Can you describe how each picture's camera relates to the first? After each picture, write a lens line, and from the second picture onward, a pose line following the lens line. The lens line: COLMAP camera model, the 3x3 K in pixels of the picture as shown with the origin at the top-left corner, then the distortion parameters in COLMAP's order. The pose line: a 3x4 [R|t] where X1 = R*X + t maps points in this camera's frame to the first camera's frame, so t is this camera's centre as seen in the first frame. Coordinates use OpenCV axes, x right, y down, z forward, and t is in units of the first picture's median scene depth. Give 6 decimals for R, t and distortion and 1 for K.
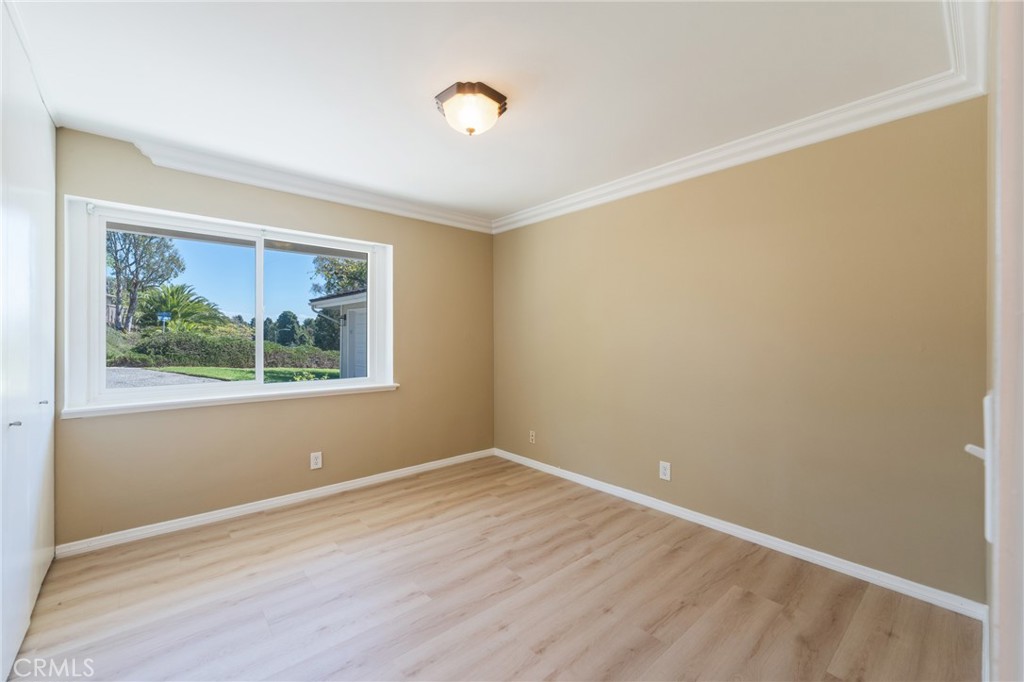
lens RADIAL K [[414.8, 0, 502.7], [0, 414.8, 341.0], [0, 0, 1]] dist [-0.001188, -0.000323]
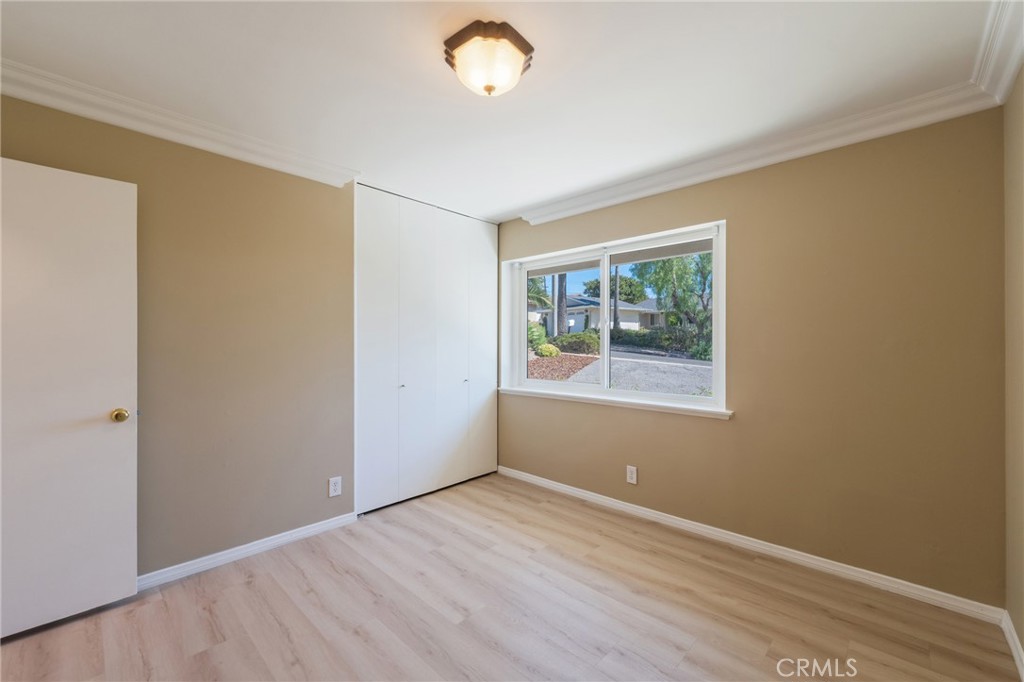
lens RADIAL K [[414.8, 0, 502.7], [0, 414.8, 341.0], [0, 0, 1]] dist [-0.001188, -0.000323]
pose [[0.094528, -0.009380, -0.995478, 0.577441], [-0.009827, 0.999898, -0.010354, -0.006511], [0.995474, 0.010761, 0.094426, 0.748608]]
